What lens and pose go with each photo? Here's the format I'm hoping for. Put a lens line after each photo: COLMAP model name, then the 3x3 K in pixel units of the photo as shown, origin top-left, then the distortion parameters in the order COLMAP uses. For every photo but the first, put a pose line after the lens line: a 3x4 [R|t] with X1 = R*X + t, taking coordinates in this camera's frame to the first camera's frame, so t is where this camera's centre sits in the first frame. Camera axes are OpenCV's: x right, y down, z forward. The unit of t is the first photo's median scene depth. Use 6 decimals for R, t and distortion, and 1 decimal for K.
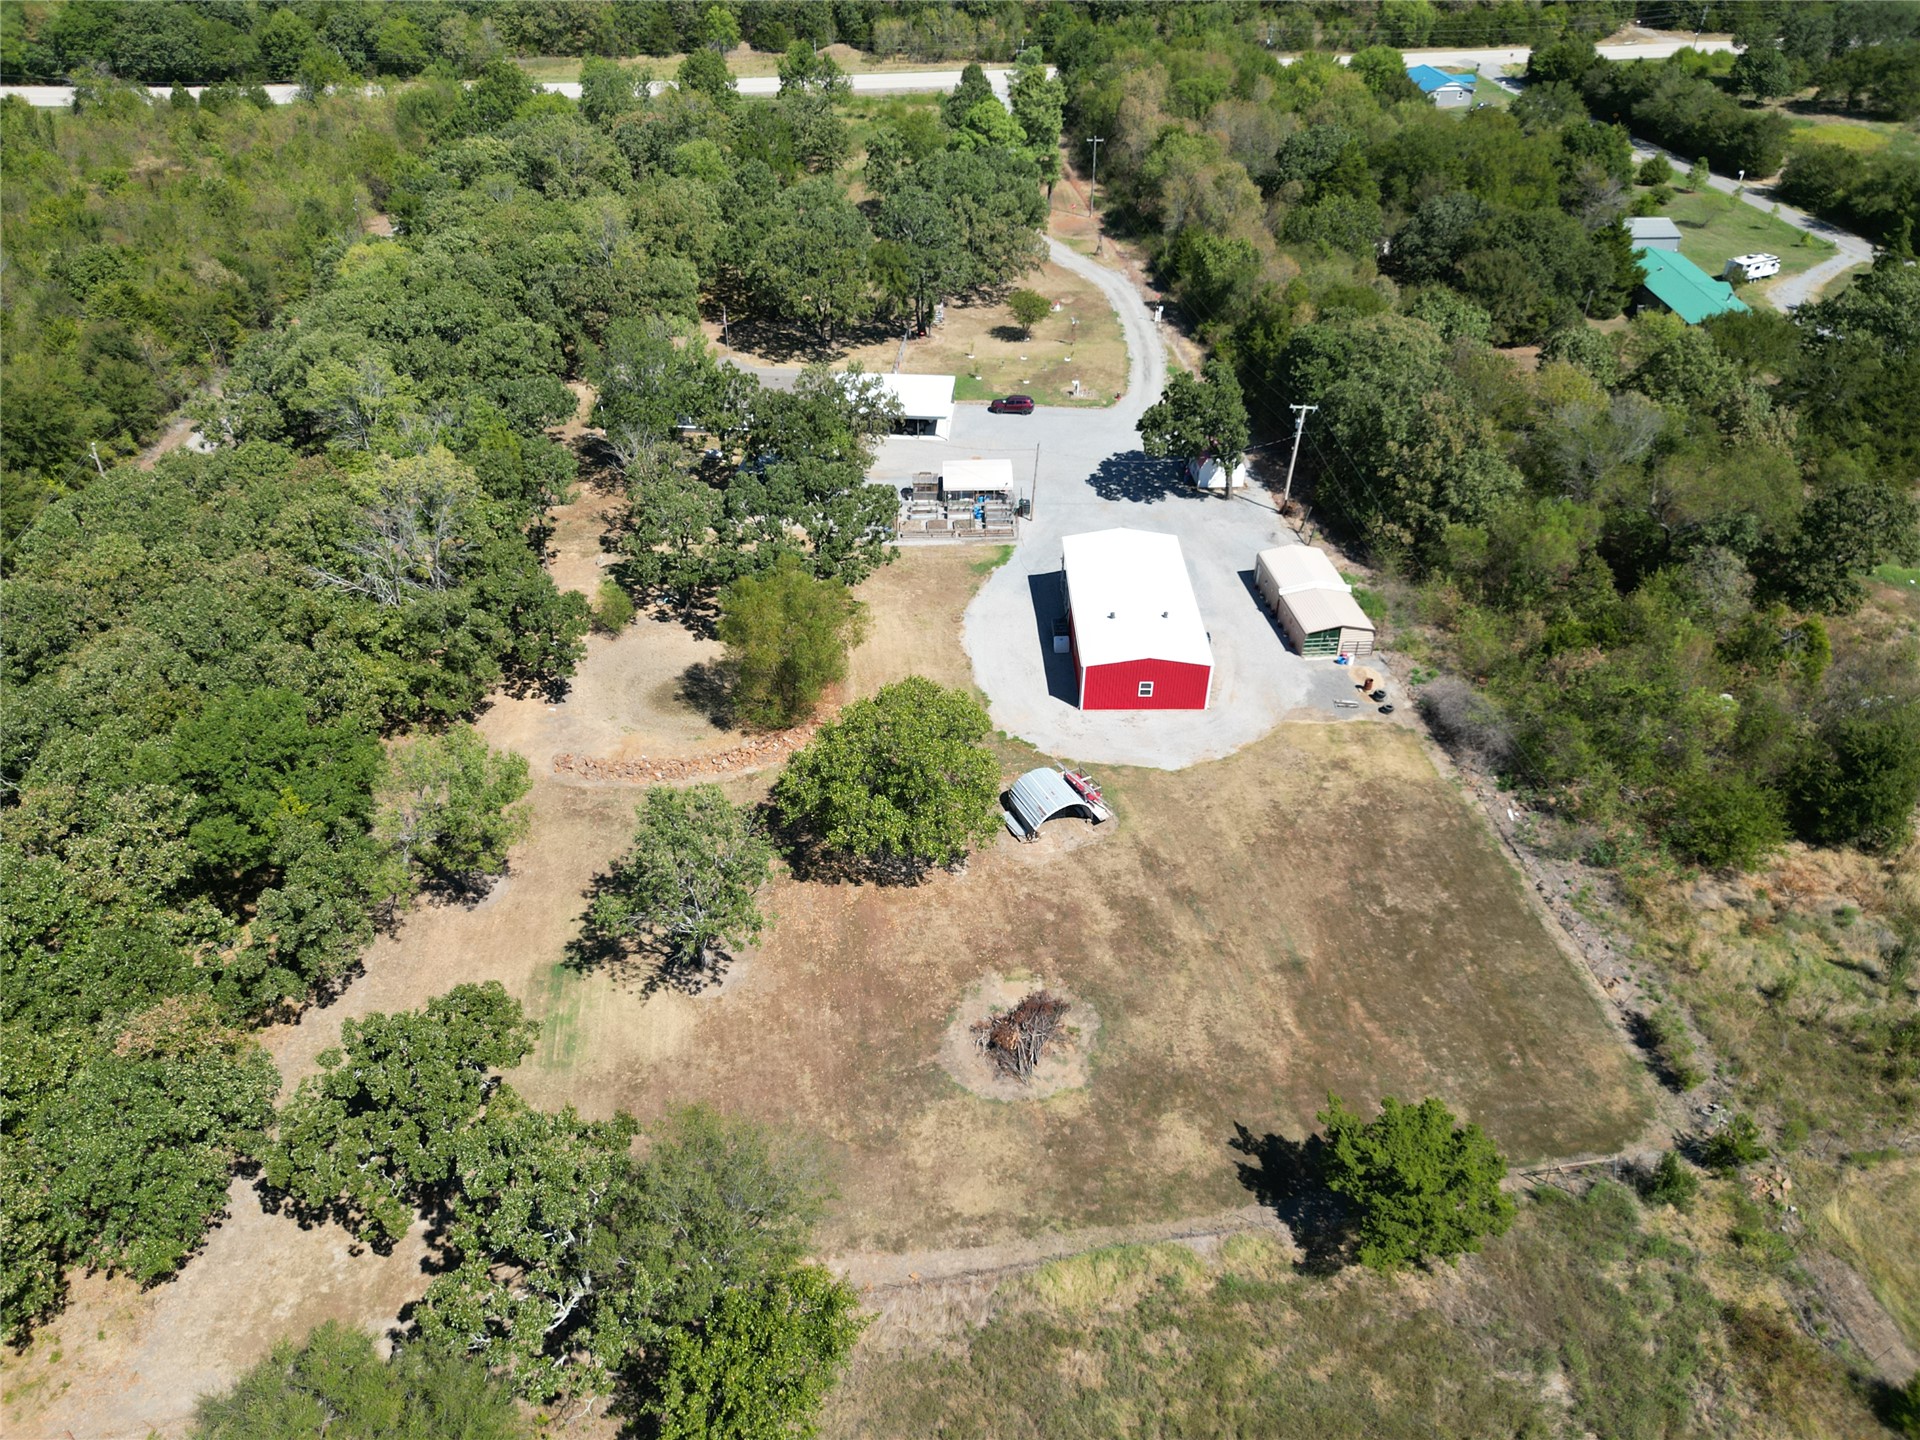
lens RADIAL K [[1346.1, 0, 974.5], [0, 1346.1, 722.5], [0, 0, 1]] dist [0.047146, -0.036346]
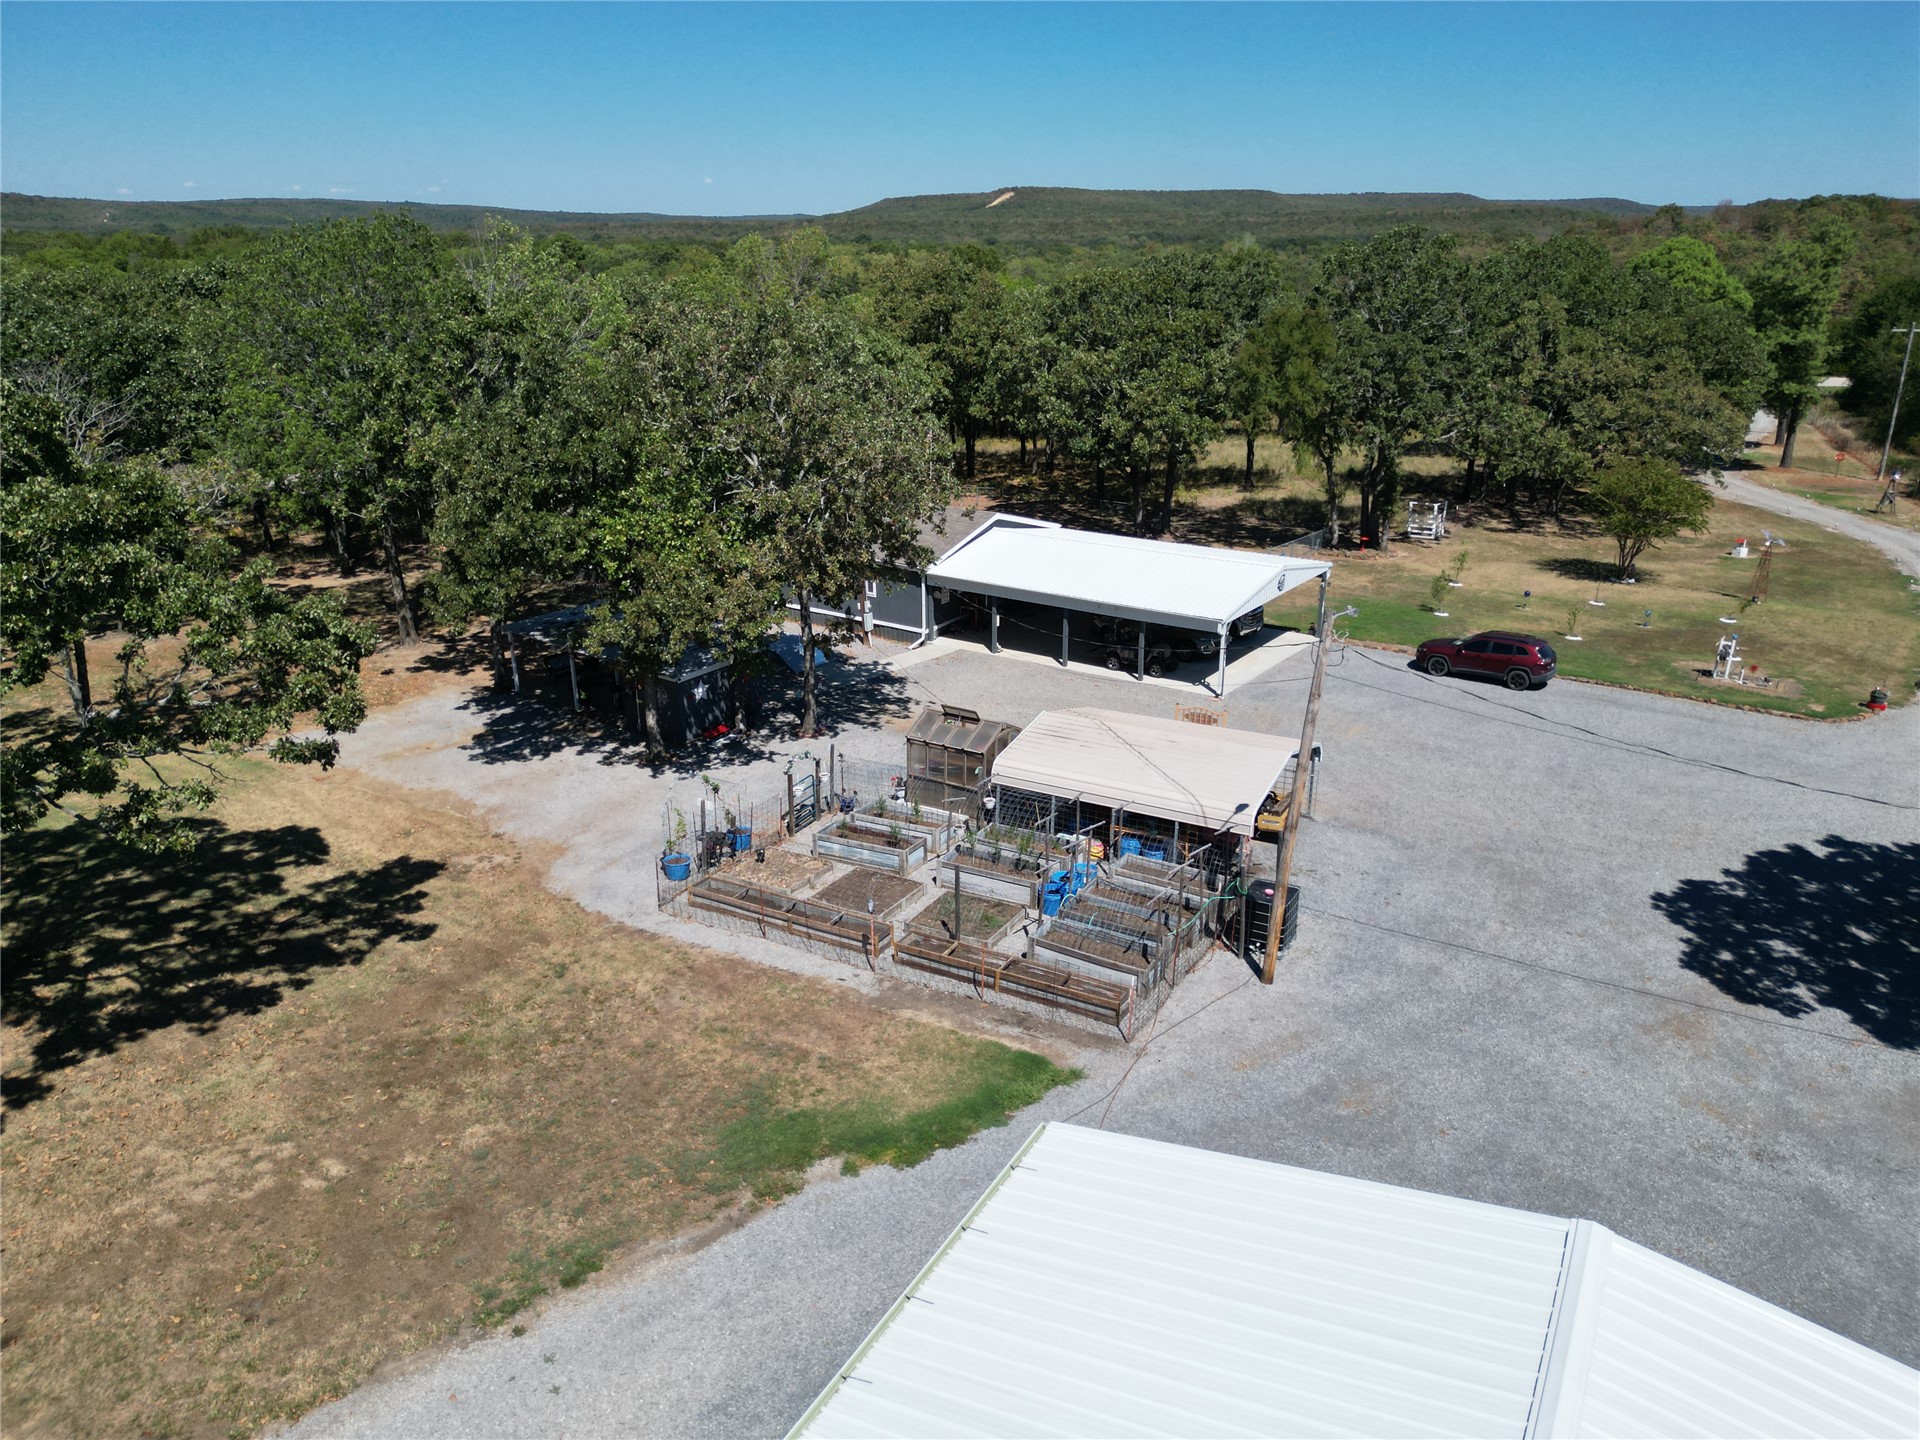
lens RADIAL K [[1336.6, 0, 960.0], [0, 1336.6, 720.0], [0, 0, 1]] dist [0.090876, -0.111795]
pose [[0.854063, 0.163780, -0.493713, 0.096297], [-0.305104, 0.926449, -0.220461, -0.121822], [0.421293, 0.338921, 0.841216, 0.760986]]
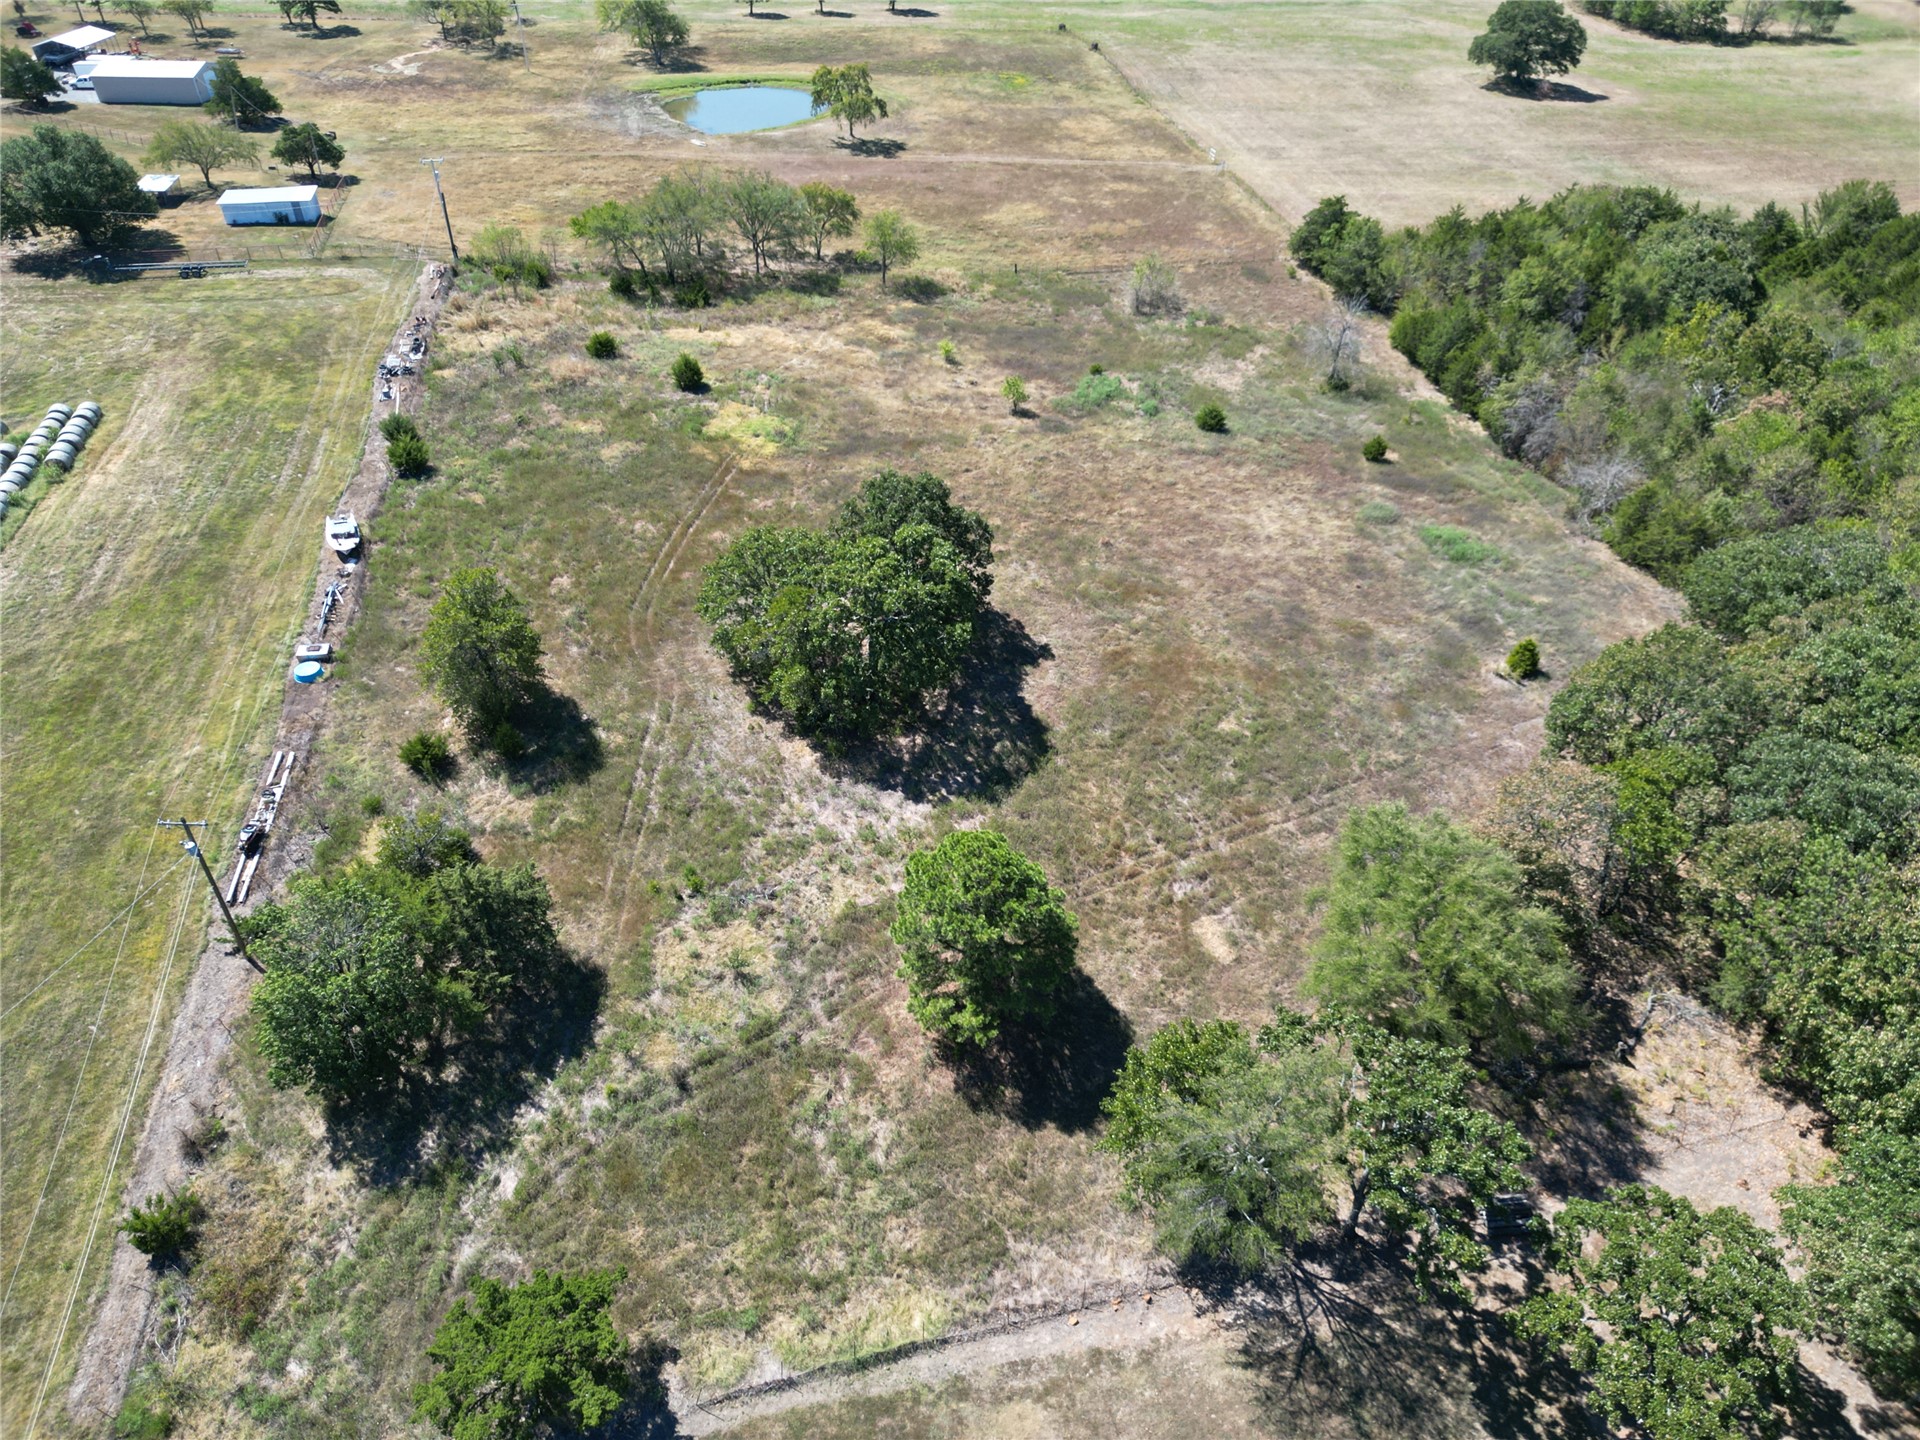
lens RADIAL K [[1354.1, 0, 960.0], [0, 1354.1, 720.0], [0, 0, 1]] dist [0.057707, -0.054210]
pose [[-0.997746, 0.041975, -0.052361, 0.033086], [-0.039297, 0.267039, 0.962884, -0.306949], [0.054400, 0.962771, -0.264788, 0.397164]]
